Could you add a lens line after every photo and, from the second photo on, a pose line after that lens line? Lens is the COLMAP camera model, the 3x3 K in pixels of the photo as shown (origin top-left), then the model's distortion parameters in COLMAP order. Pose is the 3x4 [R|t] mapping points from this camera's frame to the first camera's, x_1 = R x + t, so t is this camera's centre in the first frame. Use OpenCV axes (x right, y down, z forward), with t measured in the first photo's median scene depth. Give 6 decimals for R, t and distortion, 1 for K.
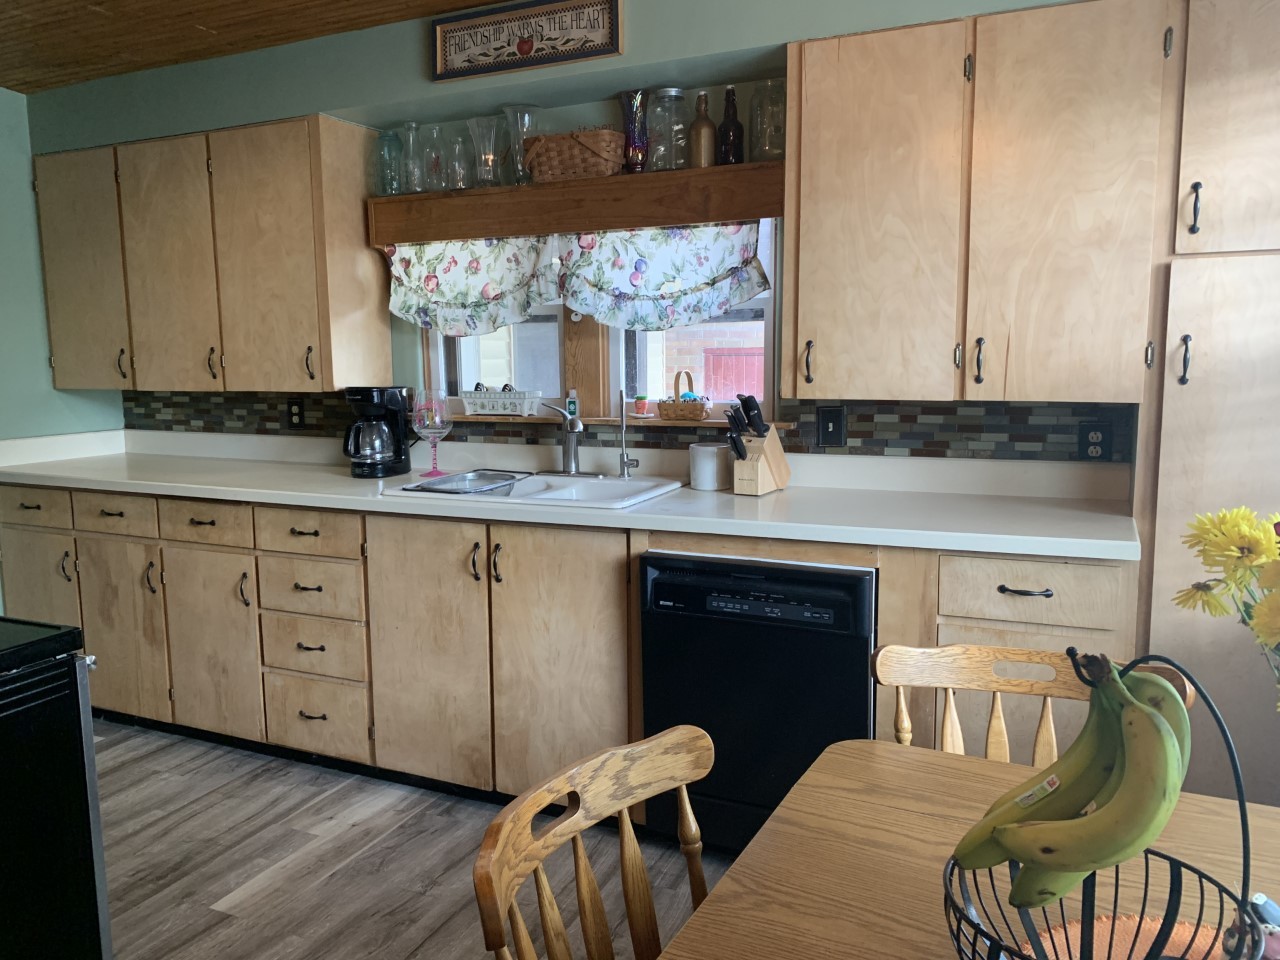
lens RADIAL K [[977.9, 0, 635.9], [0, 977.9, 481.2], [0, 0, 1]] dist [0.049434, -0.071392]
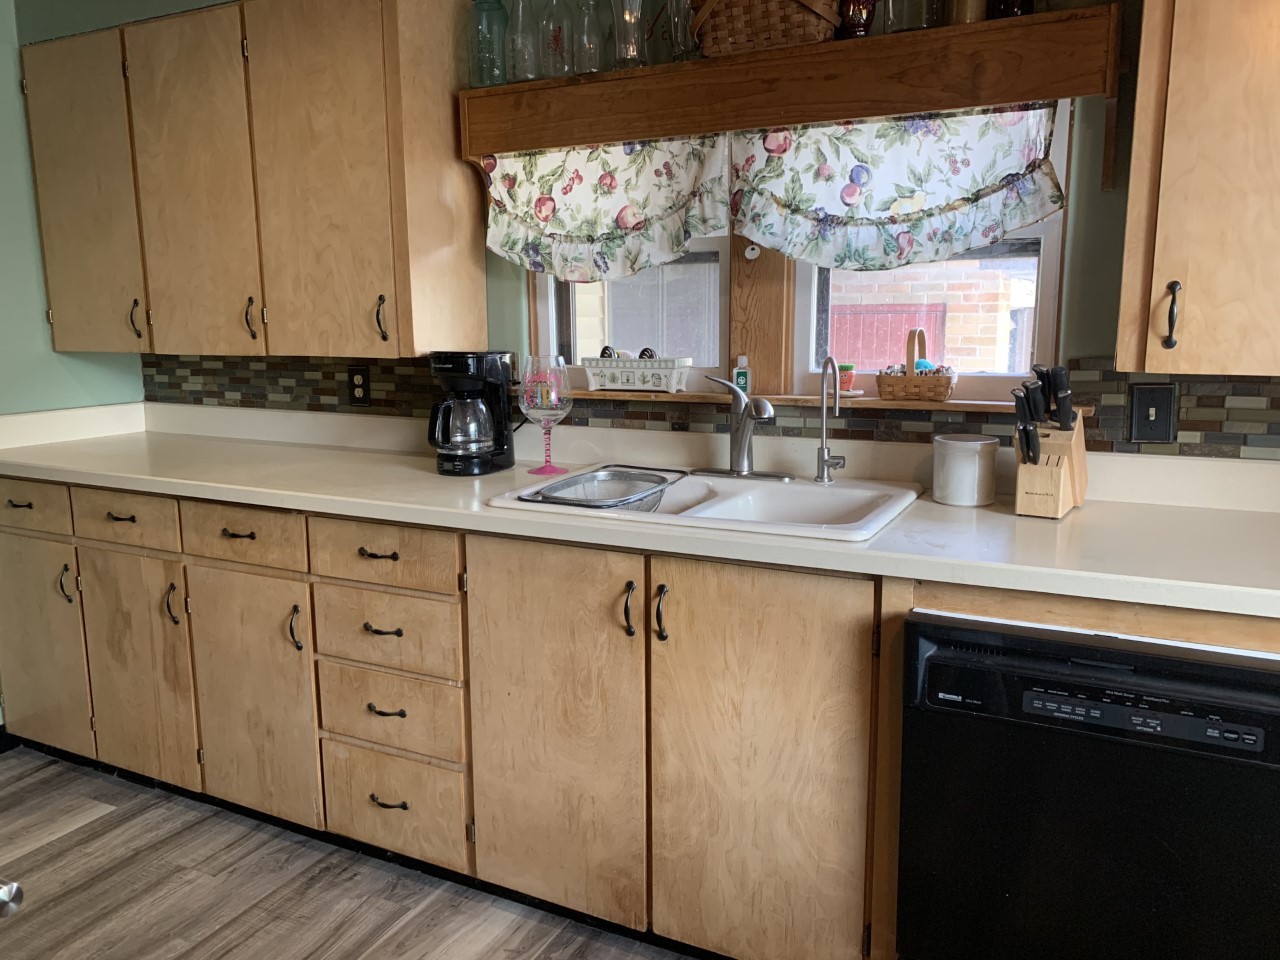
lens RADIAL K [[977.9, 0, 637.8], [0, 977.9, 476.4], [0, 0, 1]] dist [0.049434, -0.071392]
pose [[0.999290, 0.008435, -0.036713, -0.117844], [-0.007126, 0.999339, 0.035649, -0.031025], [0.036990, -0.035362, 0.998690, 0.283905]]
